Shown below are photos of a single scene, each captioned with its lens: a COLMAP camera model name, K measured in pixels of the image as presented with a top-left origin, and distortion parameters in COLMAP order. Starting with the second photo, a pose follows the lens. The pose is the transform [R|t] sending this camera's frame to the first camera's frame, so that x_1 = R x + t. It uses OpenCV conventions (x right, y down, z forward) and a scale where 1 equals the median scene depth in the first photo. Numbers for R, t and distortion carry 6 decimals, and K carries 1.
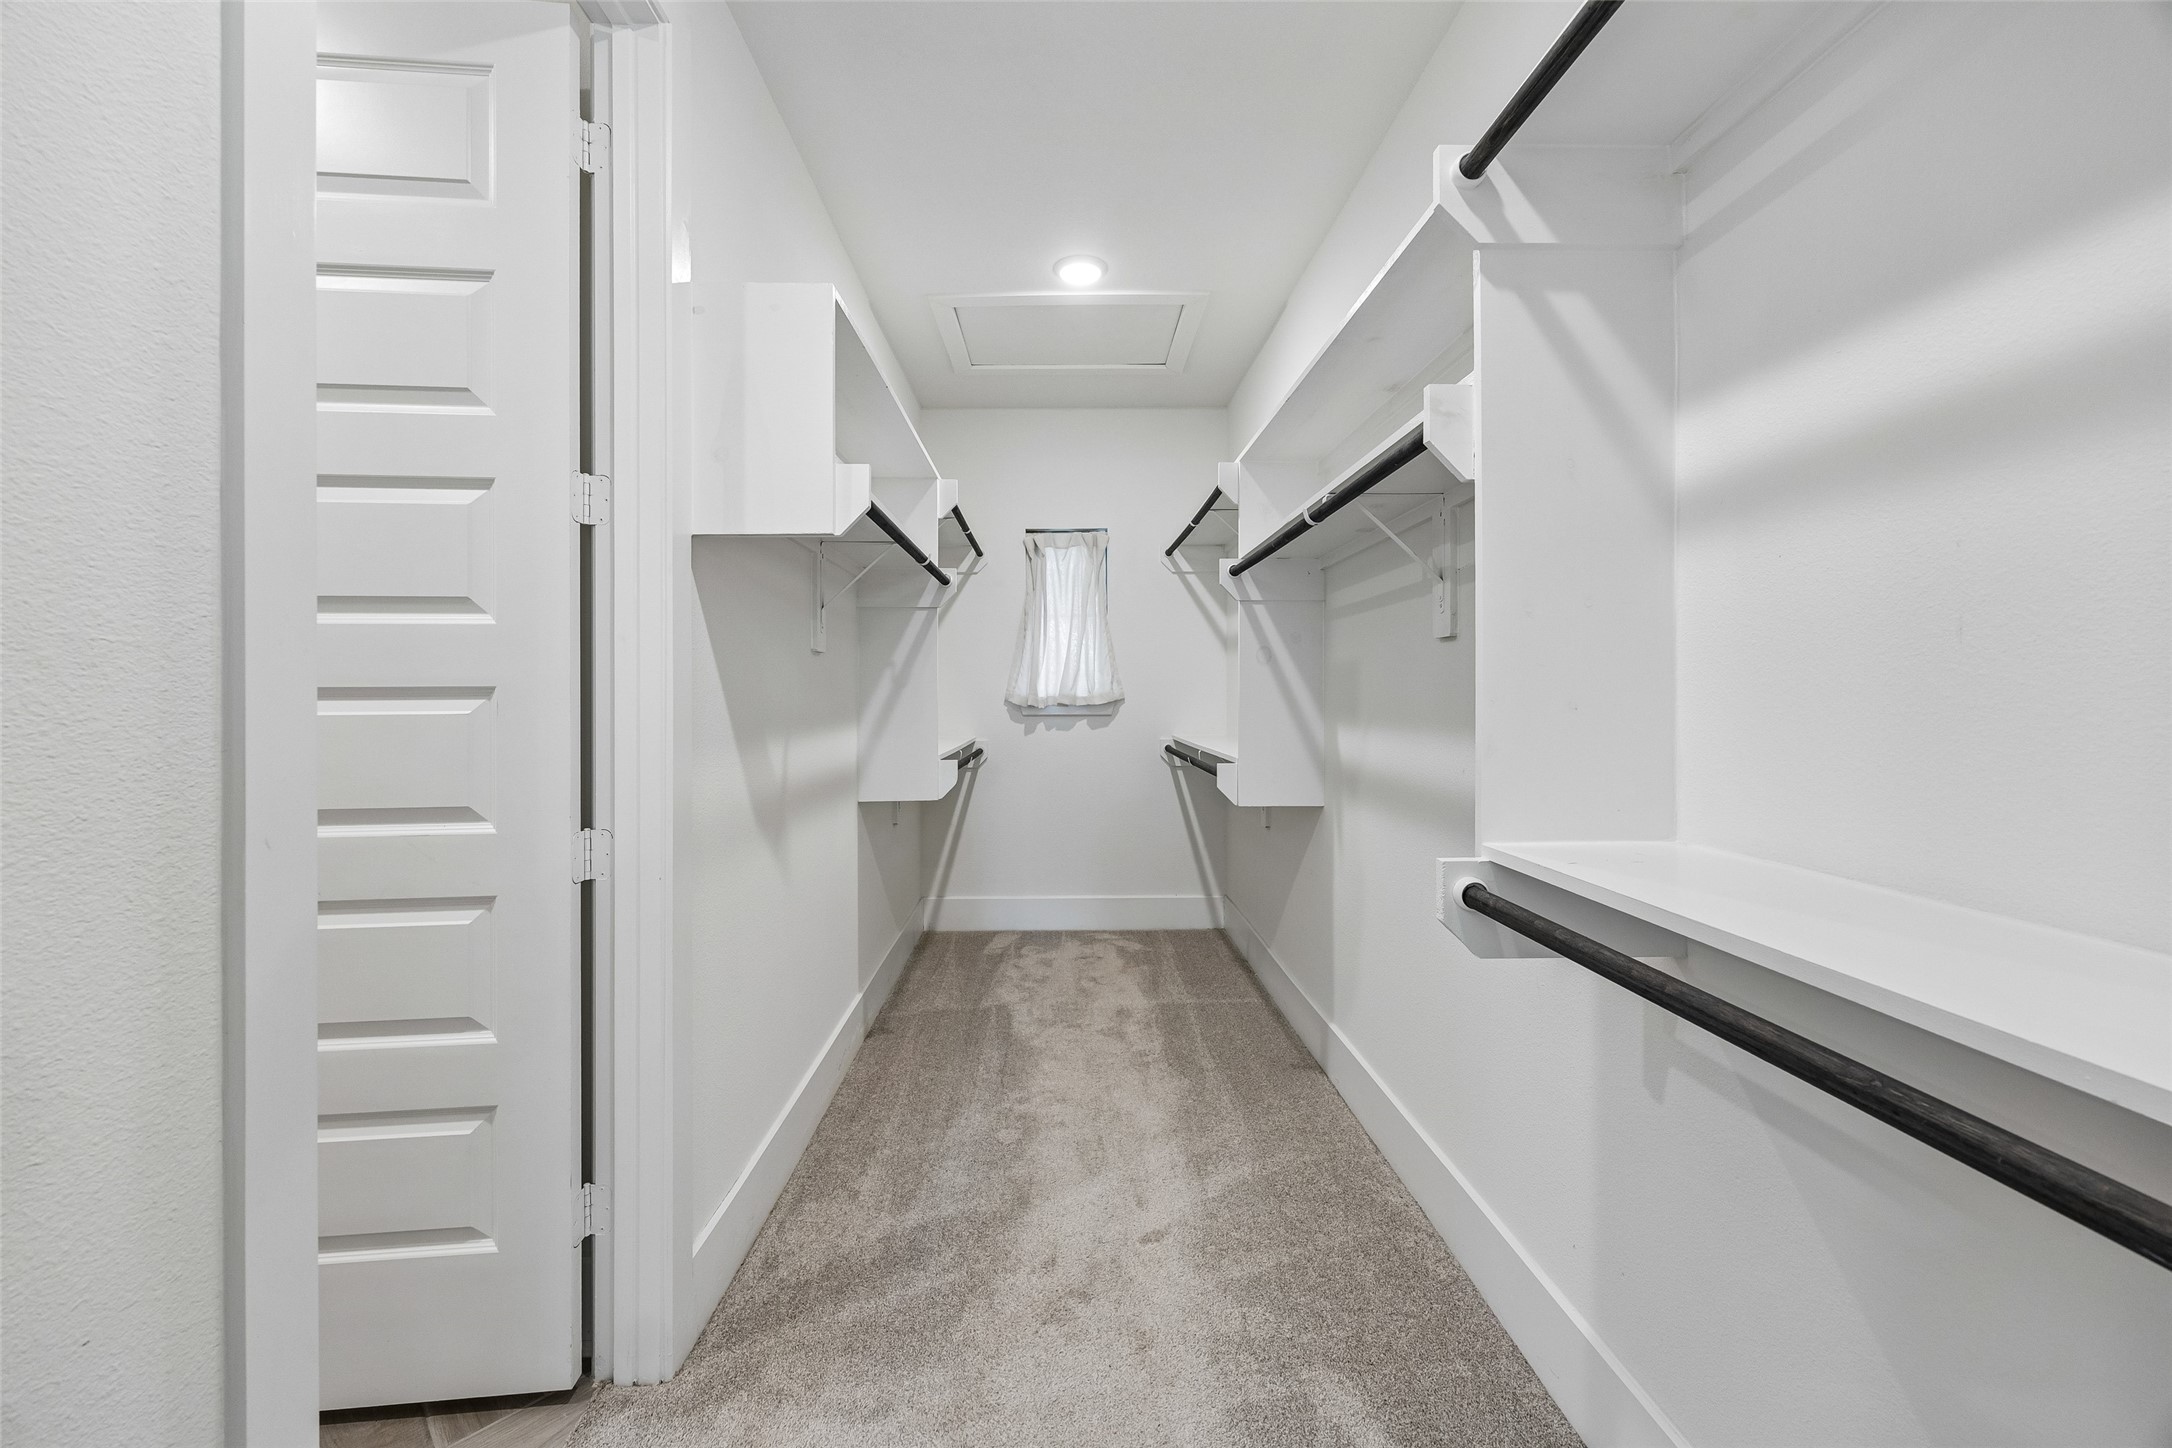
lens RADIAL K [[836.5, 0, 1083.9], [0, 836.5, 706.4], [0, 0, 1]] dist [-0.003004, -0.000380]
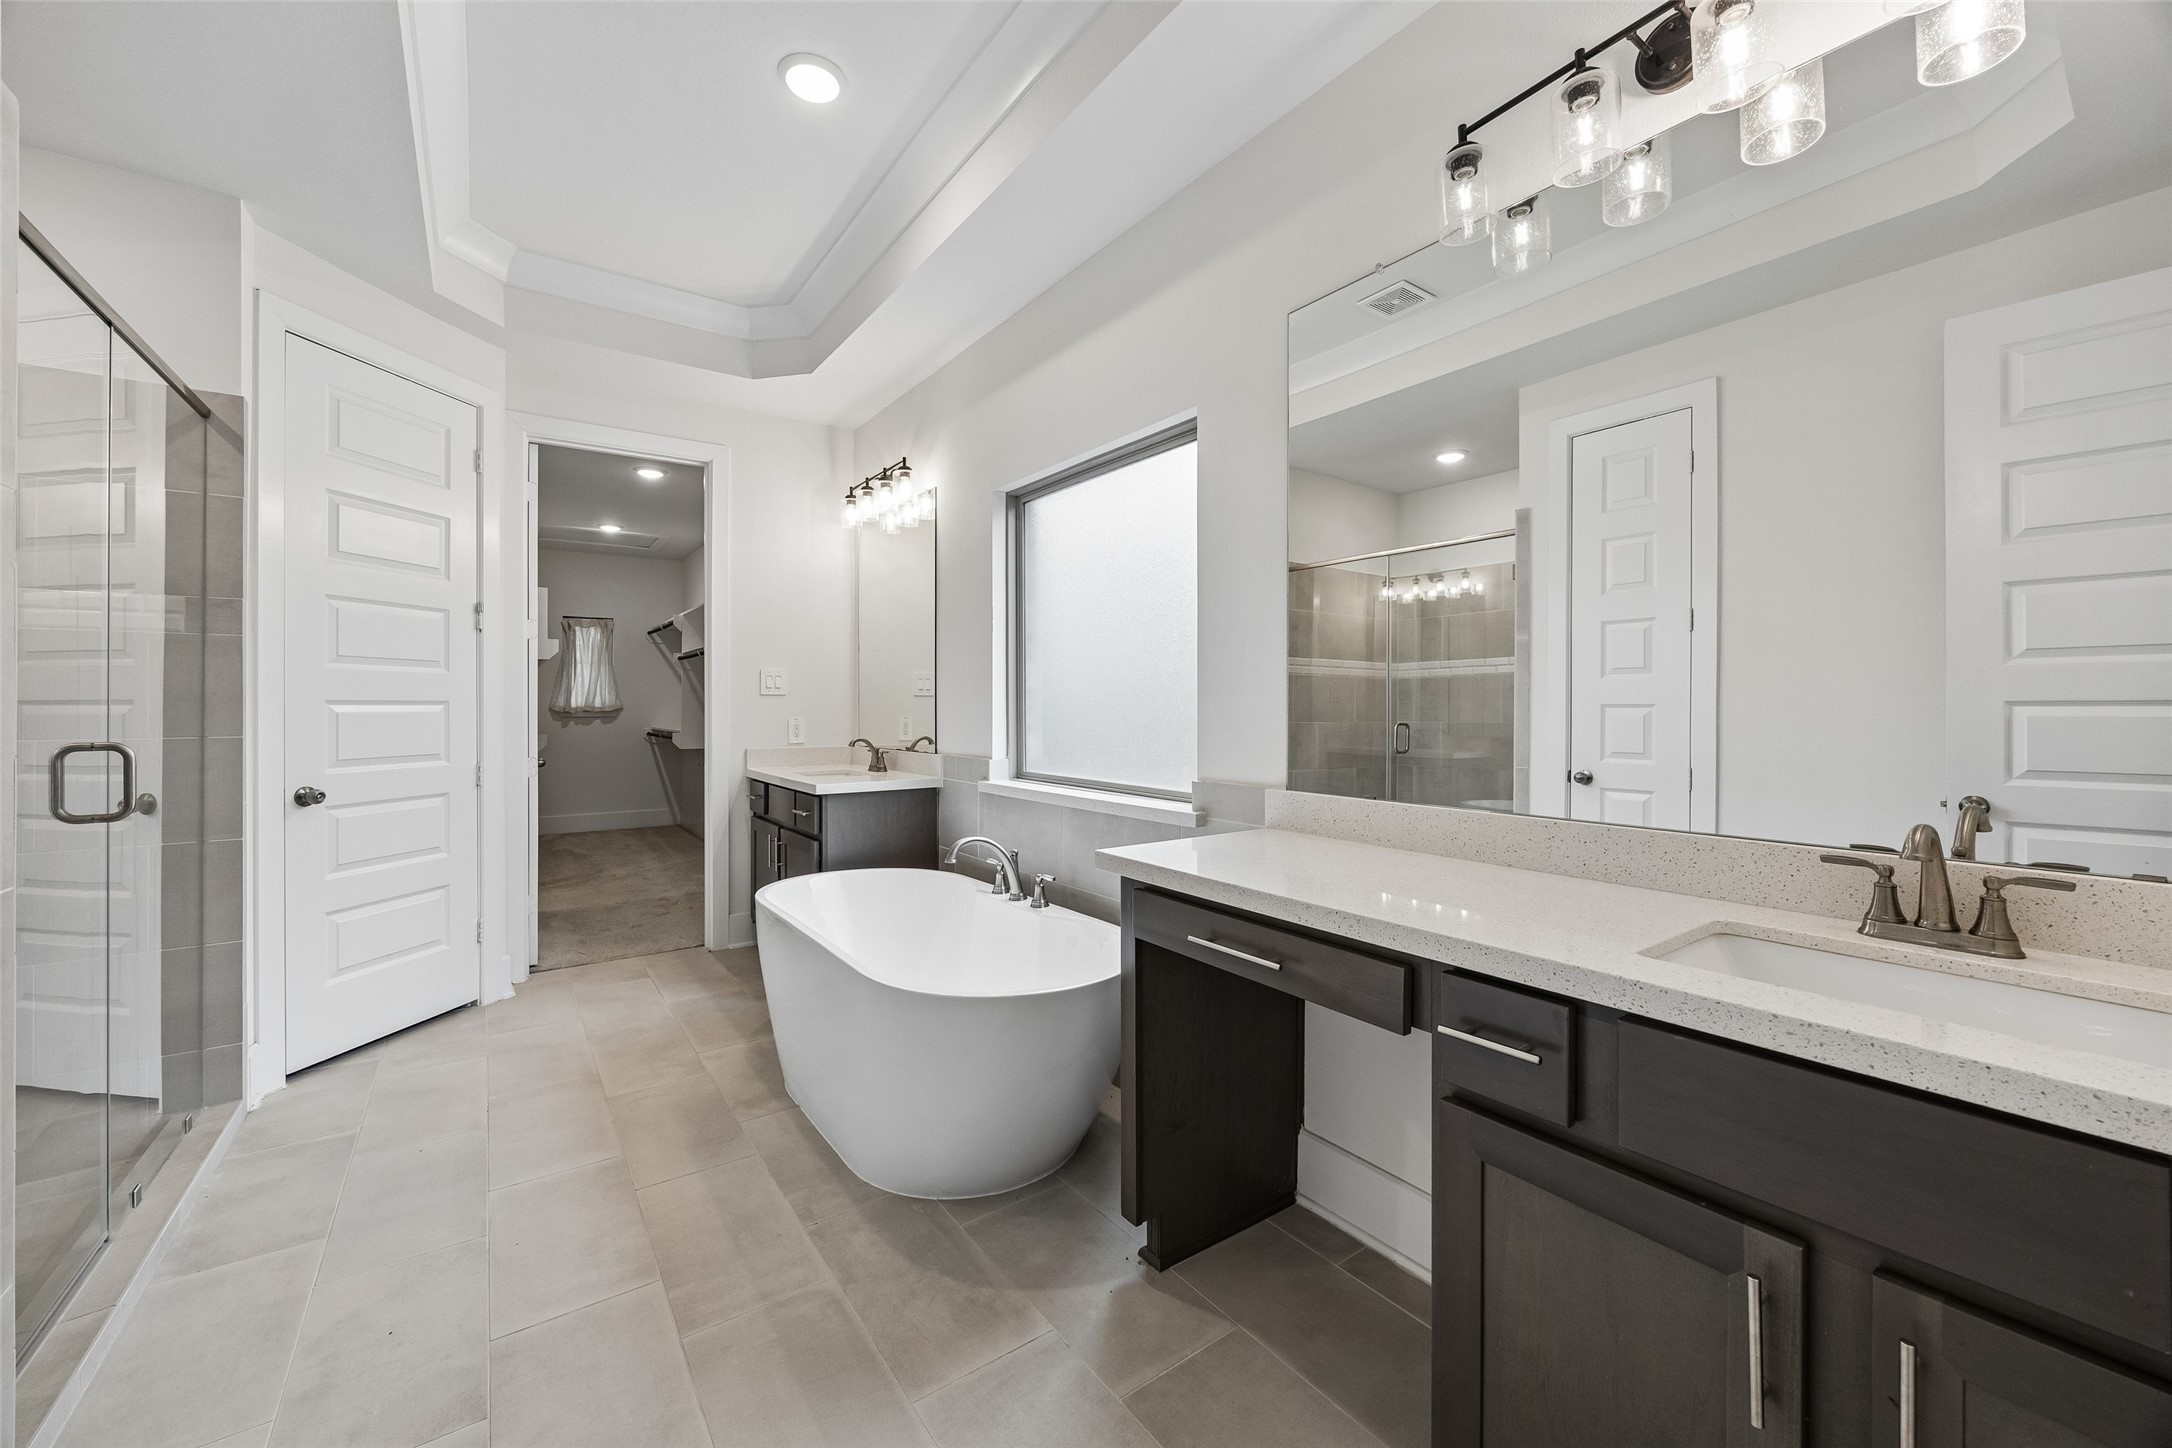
lens RADIAL K [[836.5, 0, 1079.6], [0, 836.5, 712.3], [0, 0, 1]] dist [-0.003004, -0.000380]
pose [[0.833953, 0.005427, 0.551808, -0.136458], [0.000510, 0.999944, -0.010605, 0.021417], [-0.551835, 0.009125, 0.833903, -1.176399]]
